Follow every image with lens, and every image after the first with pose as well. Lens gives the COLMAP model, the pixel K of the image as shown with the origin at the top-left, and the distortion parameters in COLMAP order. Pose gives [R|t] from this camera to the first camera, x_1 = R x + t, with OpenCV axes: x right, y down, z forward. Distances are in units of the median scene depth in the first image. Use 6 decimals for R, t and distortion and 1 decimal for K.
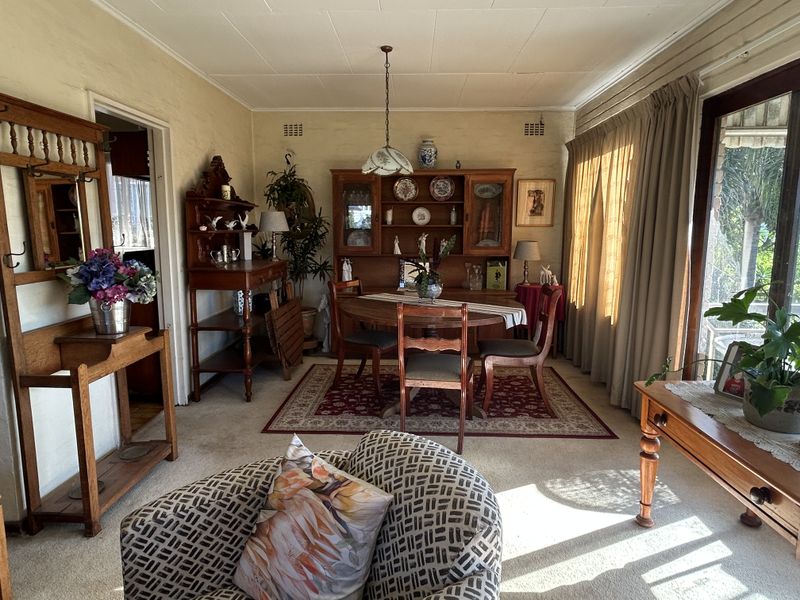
lens RADIAL K [[492.1, 0, 398.5], [0, 492.1, 298.6], [0, 0, 1]] dist [0.012239, -0.013055]
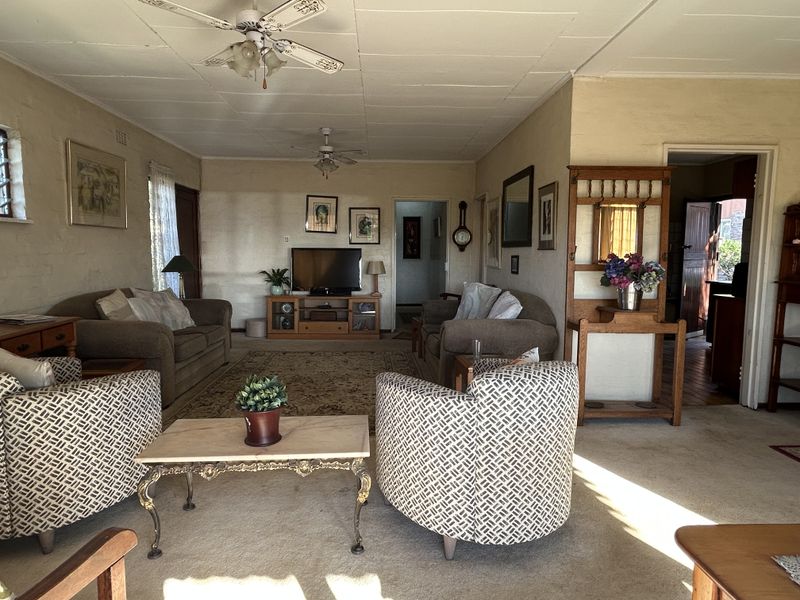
lens RADIAL K [[492.1, 0, 398.5], [0, 492.1, 298.6], [0, 0, 1]] dist [0.012239, -0.013055]
pose [[0.071623, 0.091071, -0.993265, 0.606015], [-0.154322, 0.984843, 0.079171, 0.019305], [0.985421, 0.147613, 0.084592, 0.147763]]
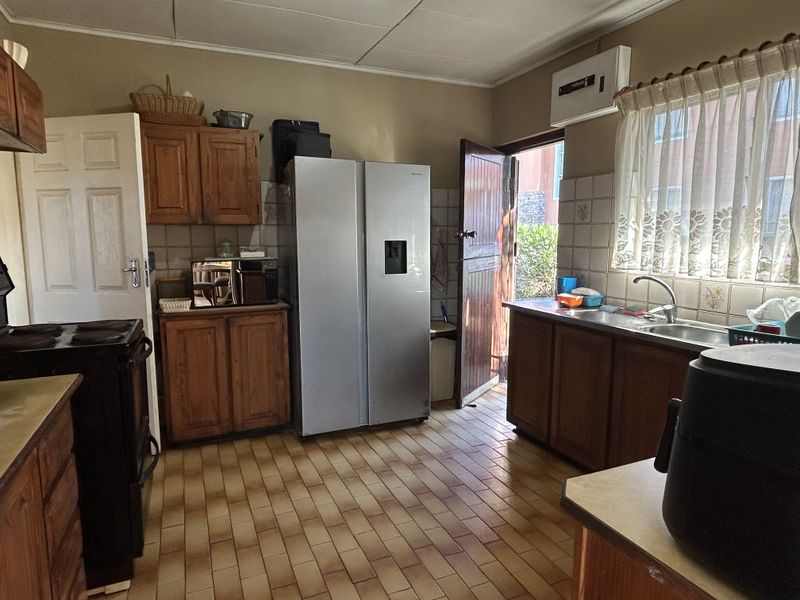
lens RADIAL K [[492.1, 0, 398.5], [0, 492.1, 298.6], [0, 0, 1]] dist [0.012239, -0.013055]
pose [[0.428843, 0.111103, -0.896521, -0.478376], [-0.130227, 0.989646, 0.060351, -0.124072], [0.893943, 0.090870, 0.438872, 0.895545]]
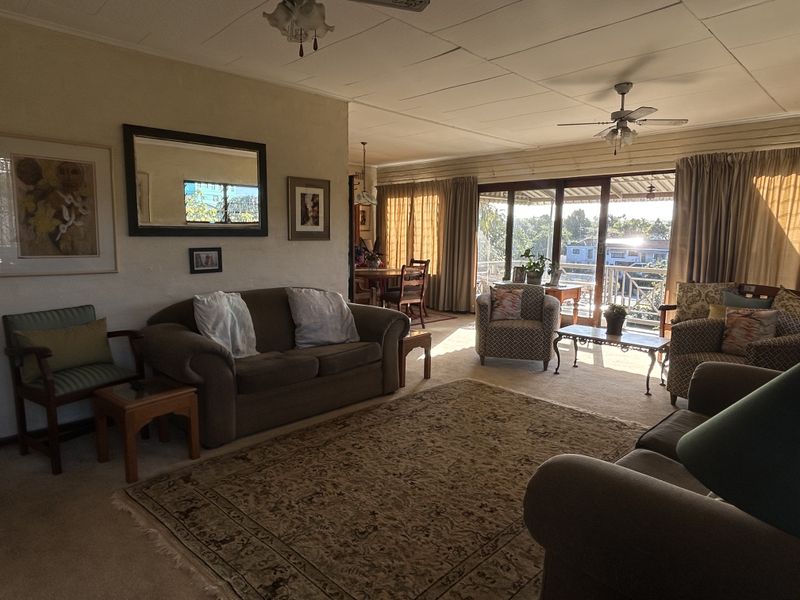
lens RADIAL K [[492.1, 0, 398.5], [0, 492.1, 298.6], [0, 0, 1]] dist [0.012239, -0.013055]
pose [[0.693769, -0.091387, 0.714376, -1.495233], [0.094846, 0.994871, 0.035159, 0.072567], [-0.713924, 0.043363, 0.698879, -0.506040]]
